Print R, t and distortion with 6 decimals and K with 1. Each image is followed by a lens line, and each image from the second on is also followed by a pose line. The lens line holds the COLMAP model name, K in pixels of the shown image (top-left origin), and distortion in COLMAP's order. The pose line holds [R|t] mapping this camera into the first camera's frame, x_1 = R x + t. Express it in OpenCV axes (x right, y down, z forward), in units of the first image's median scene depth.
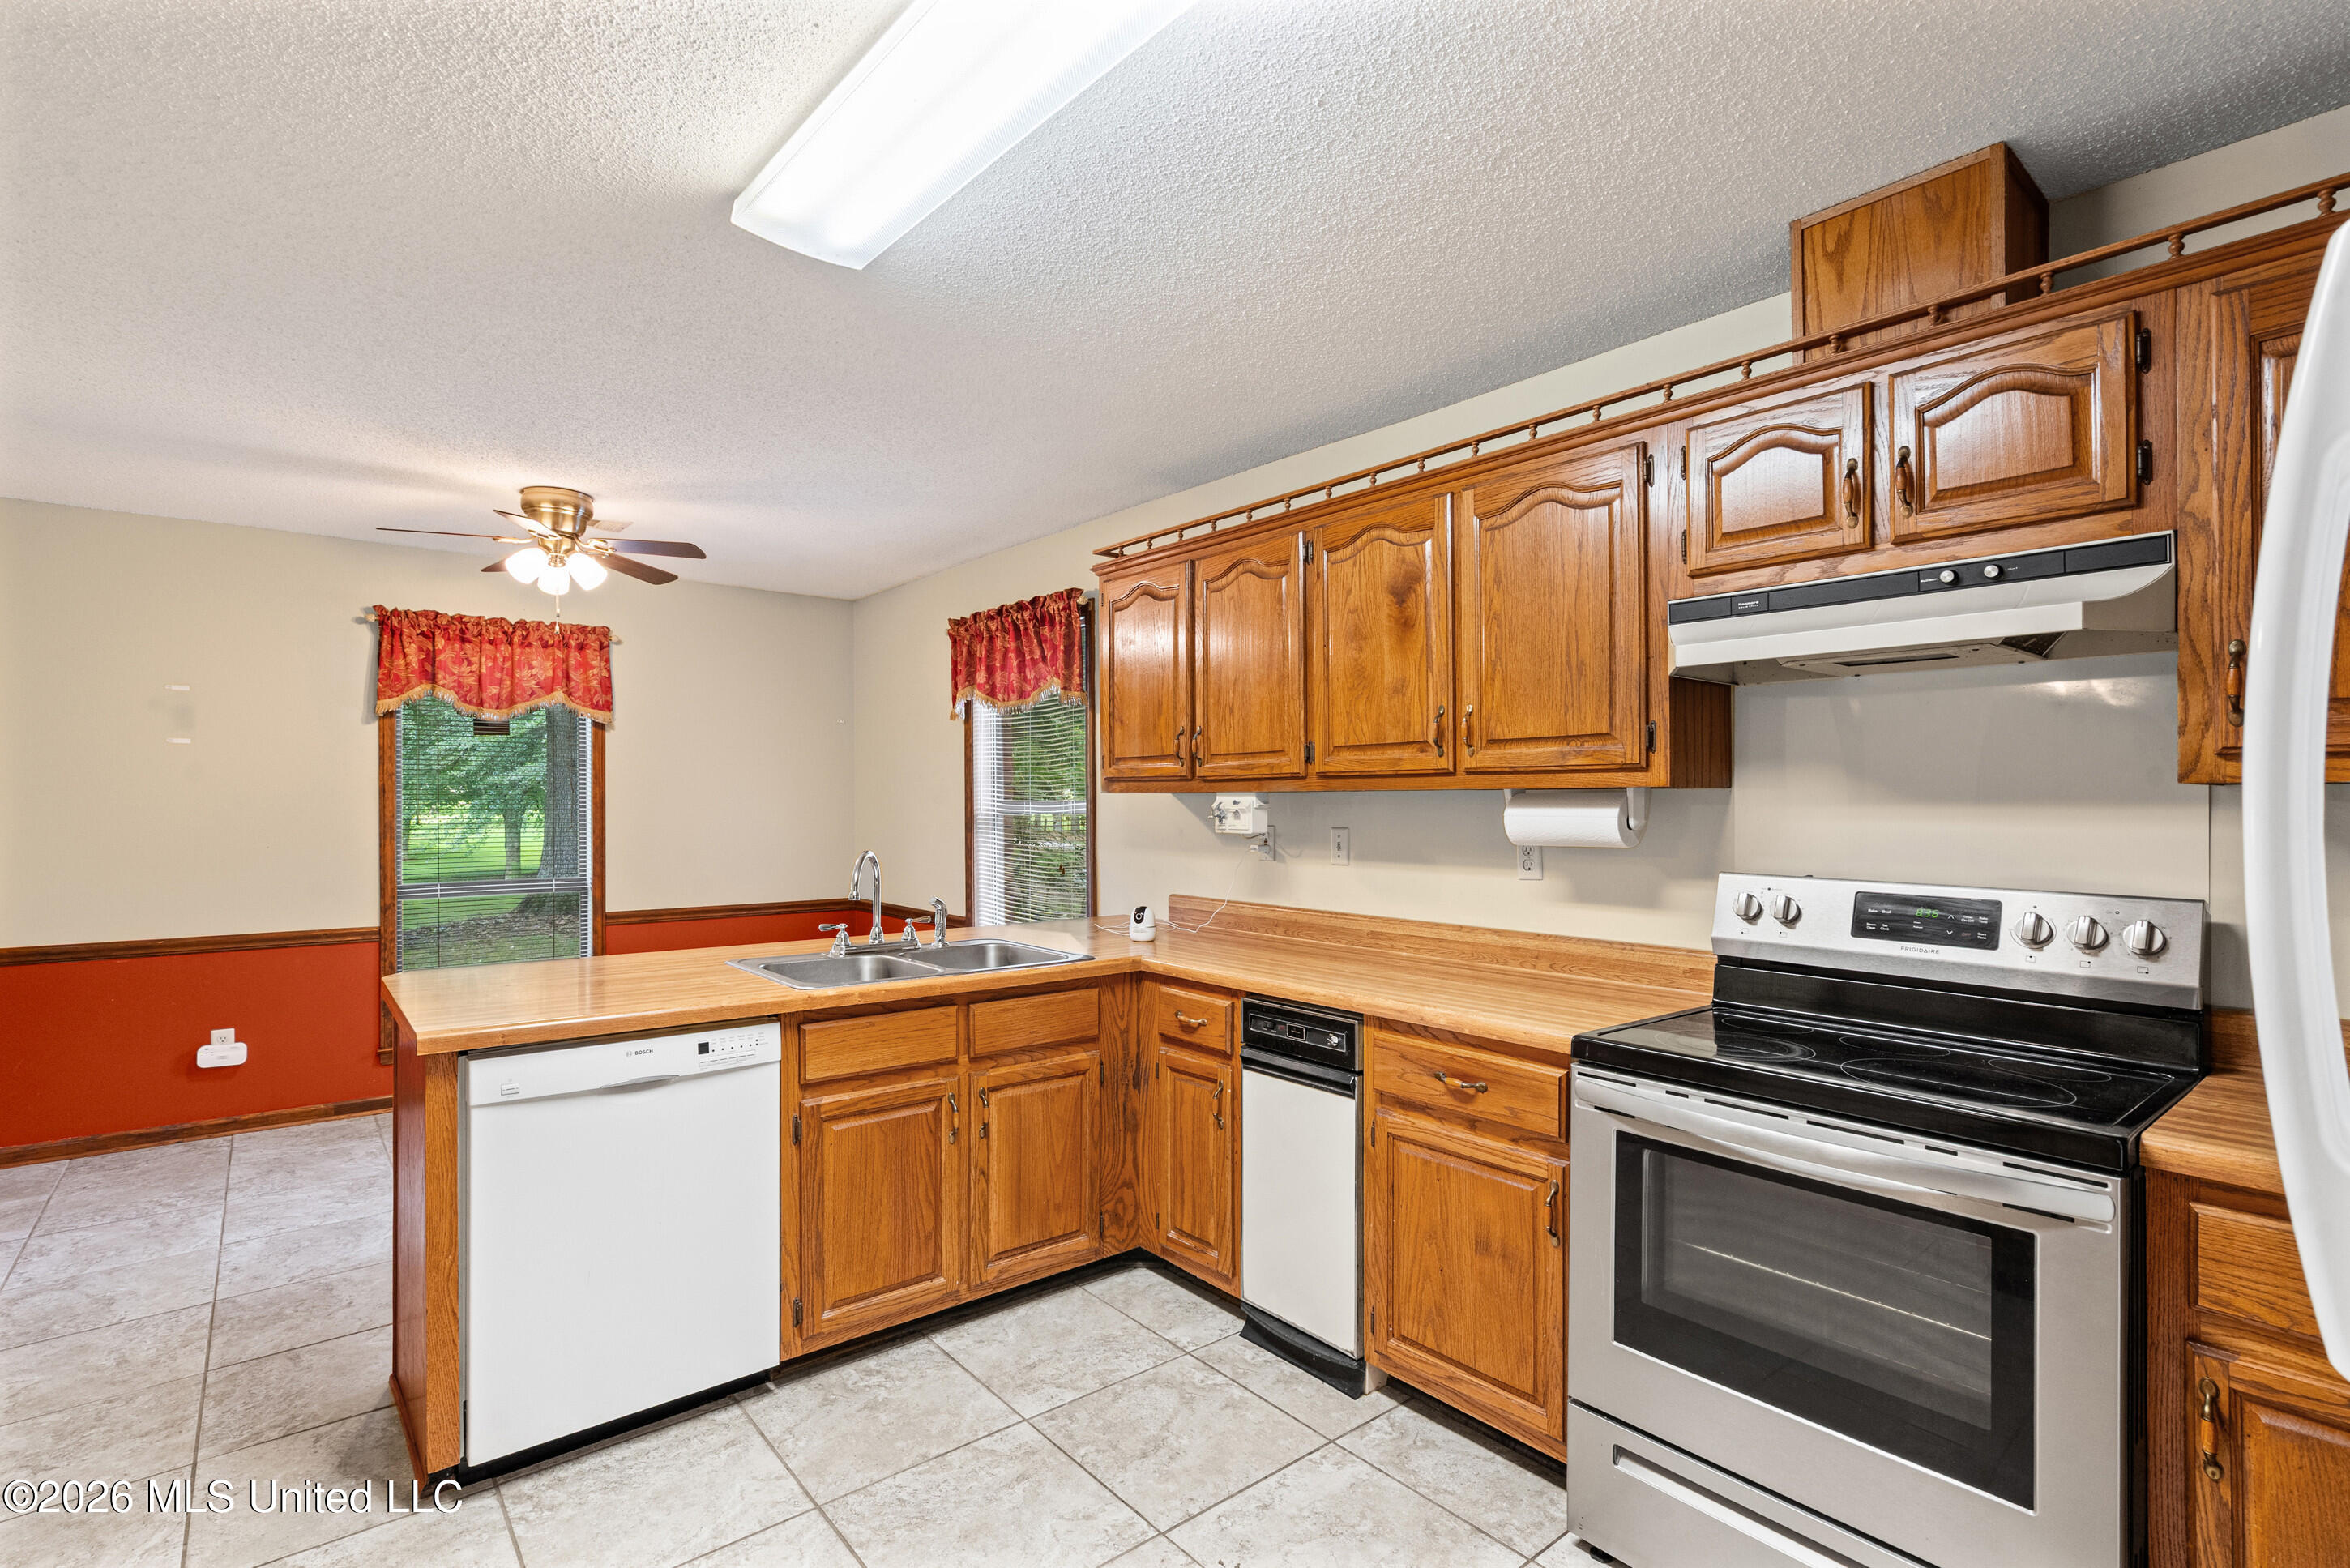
lens RADIAL K [[1090.3, 0, 1171.3], [0, 1090.3, 802.4], [0, 0, 1]] dist [-0.007346, 0.000781]
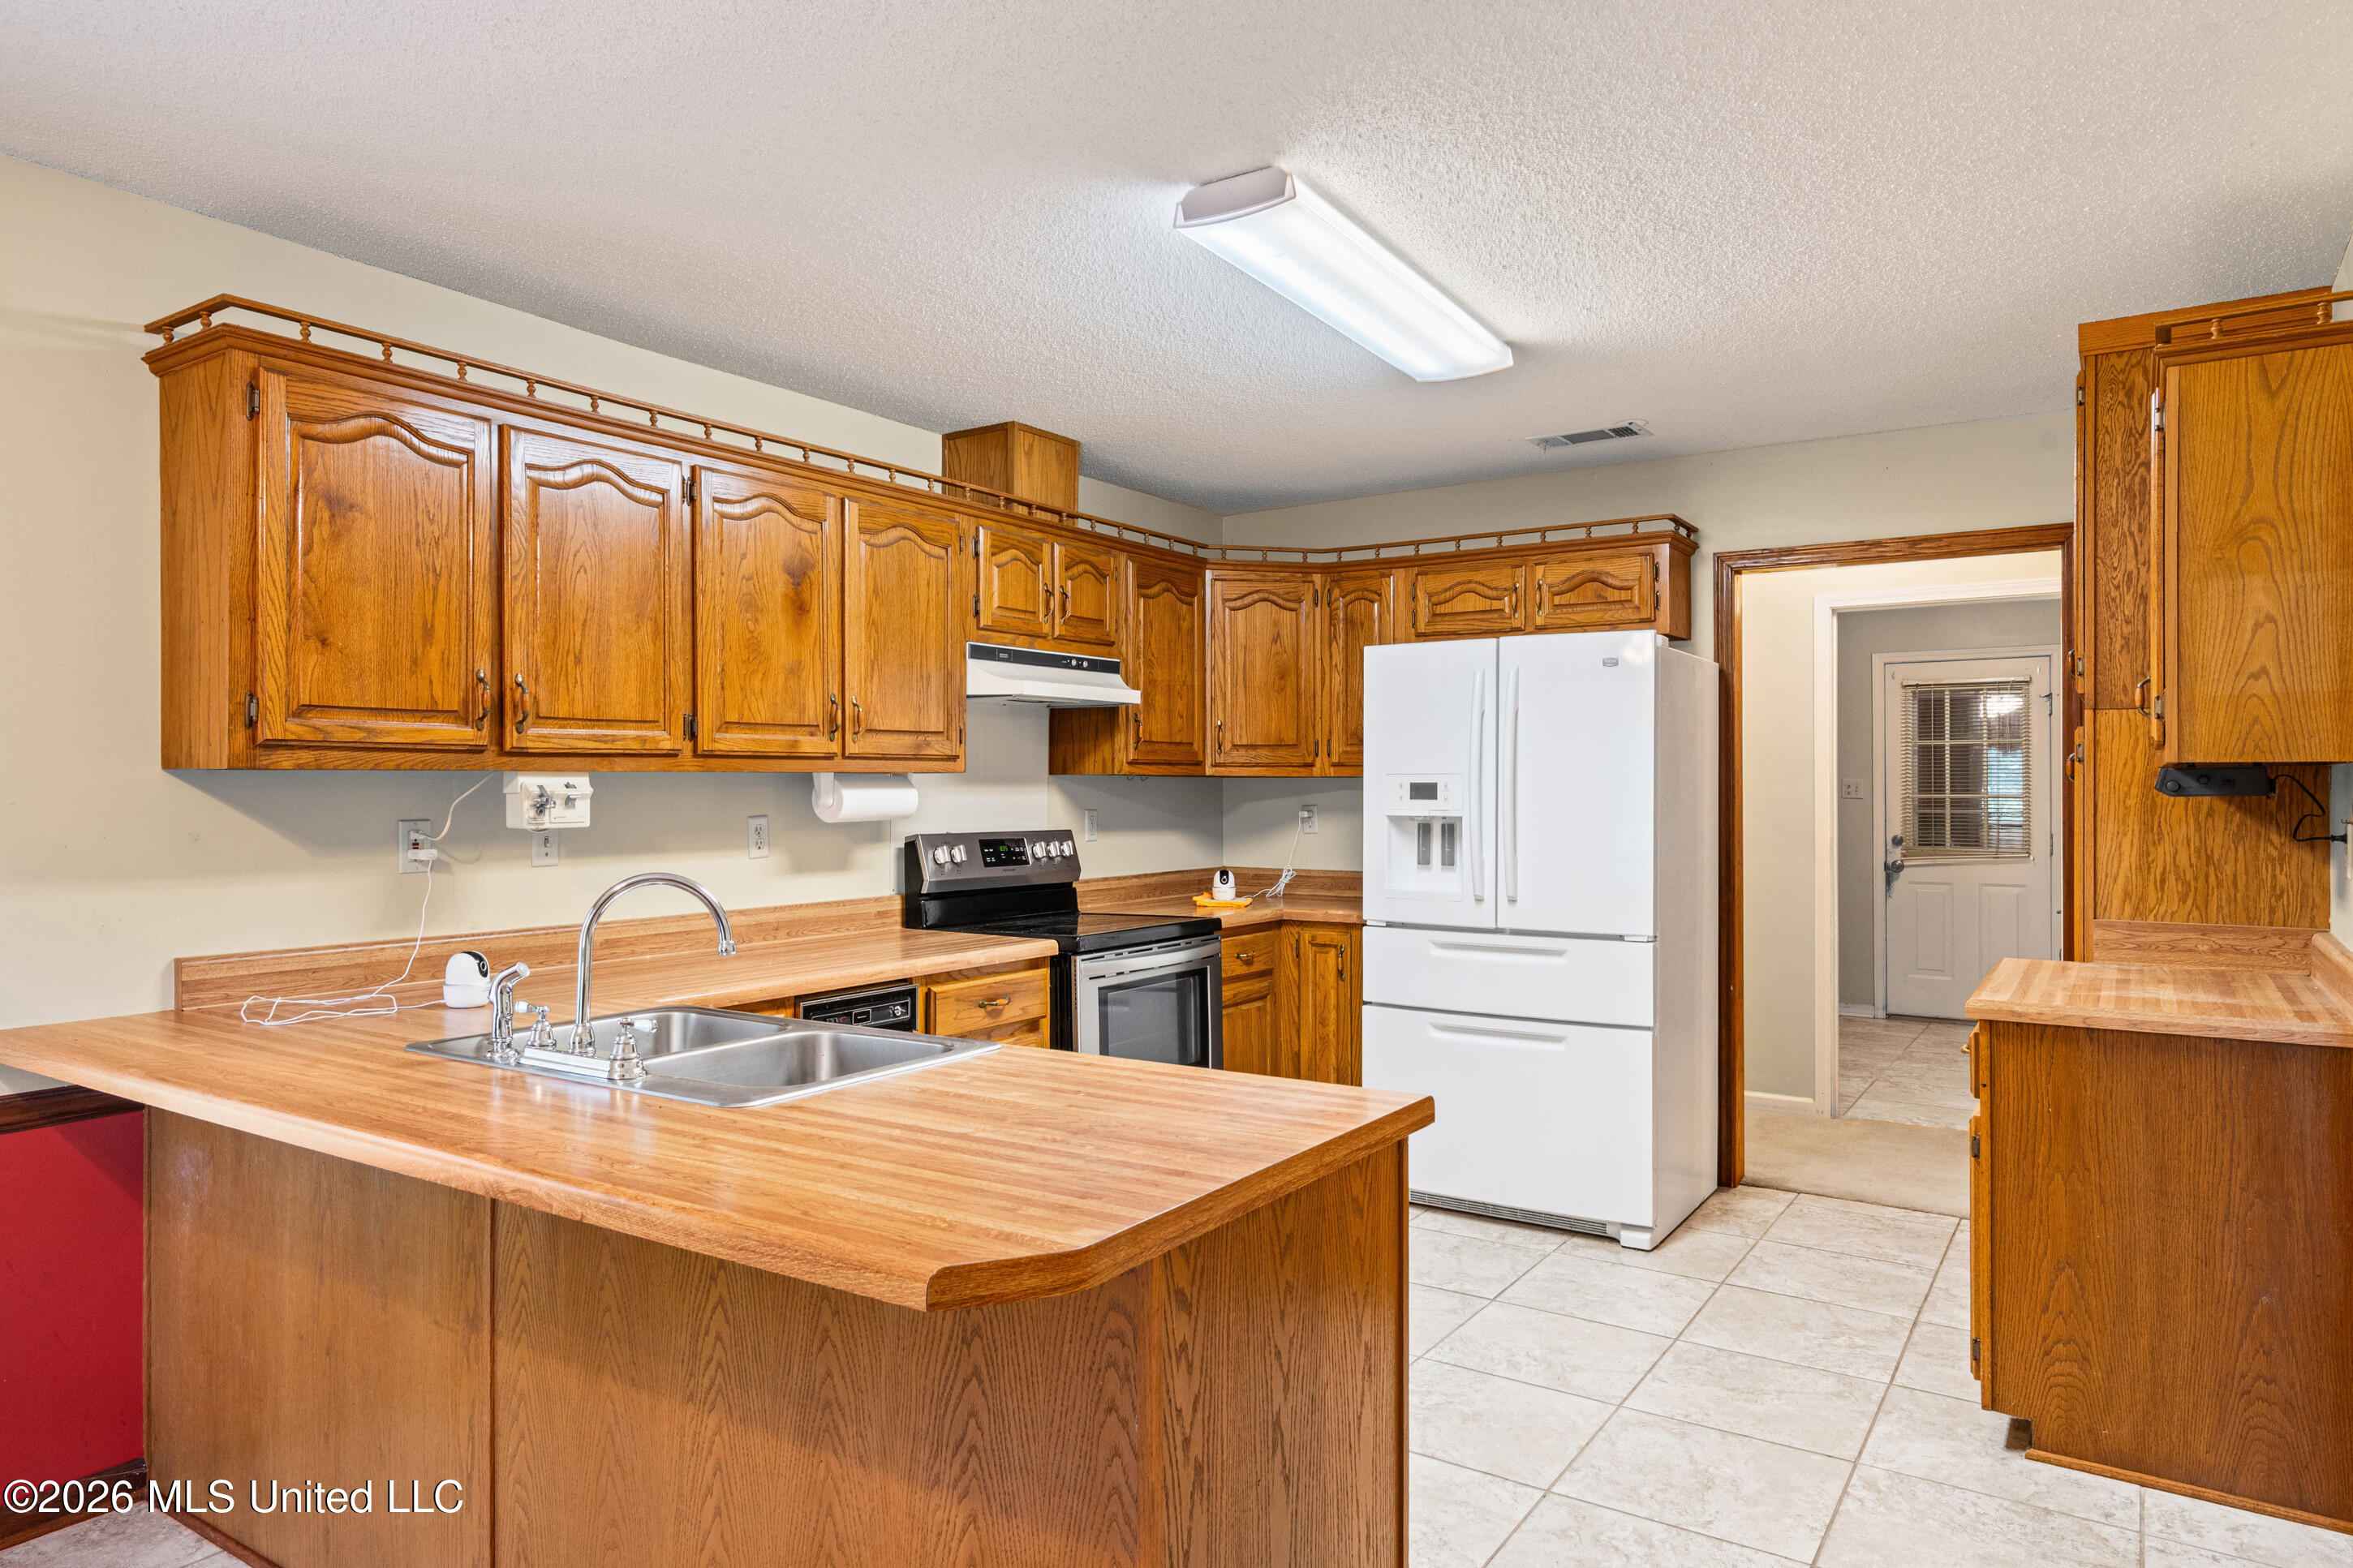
lens RADIAL K [[1449.6, 0, 1169.4], [0, 1449.6, 774.9], [0, 0, 1]] dist [0.001712, -0.002250]
pose [[-0.288243, 0.002675, 0.957553, -1.267477], [0.000805, 0.999996, -0.002551, -0.005751], [-0.957557, 0.000036, -0.288244, 1.150114]]
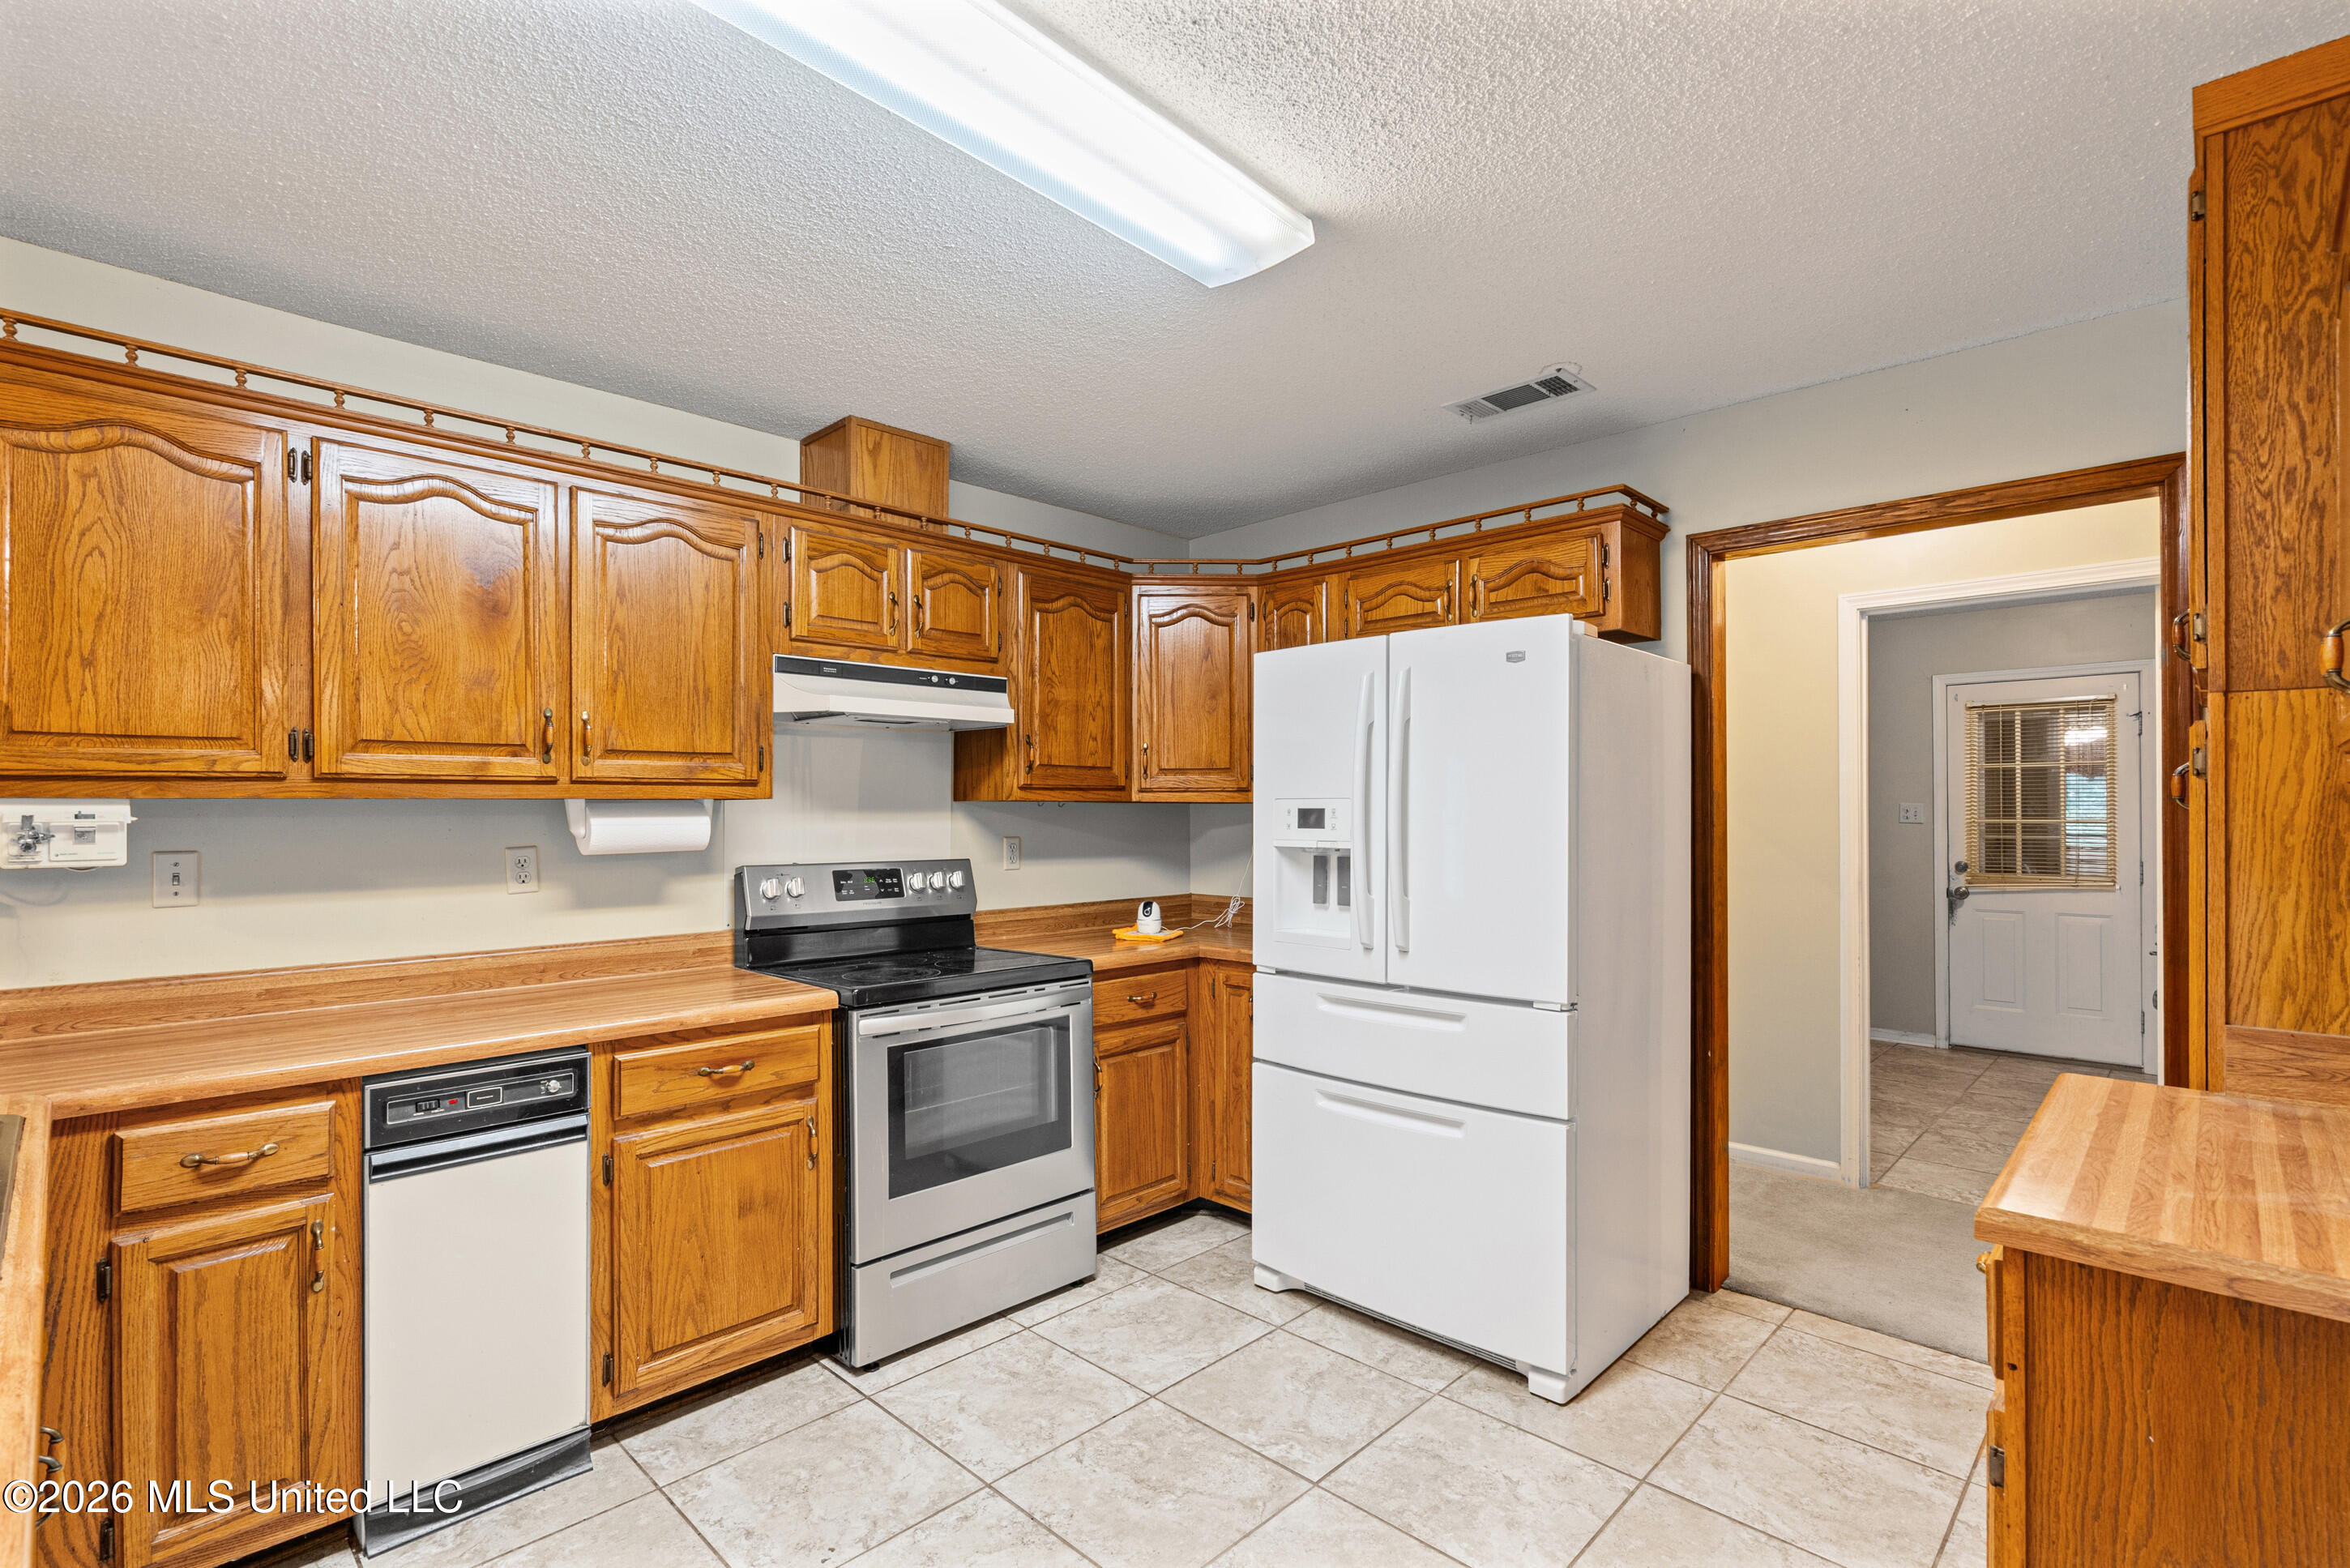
lens RADIAL K [[1090.3, 0, 1171.3], [0, 1090.3, 802.4], [0, 0, 1]] dist [-0.007346, 0.000781]
pose [[-0.110414, 0.002806, 0.993882, -0.770038], [0.003108, 0.999992, -0.002478, -0.004903], [-0.993881, 0.002815, -0.110422, 0.603991]]
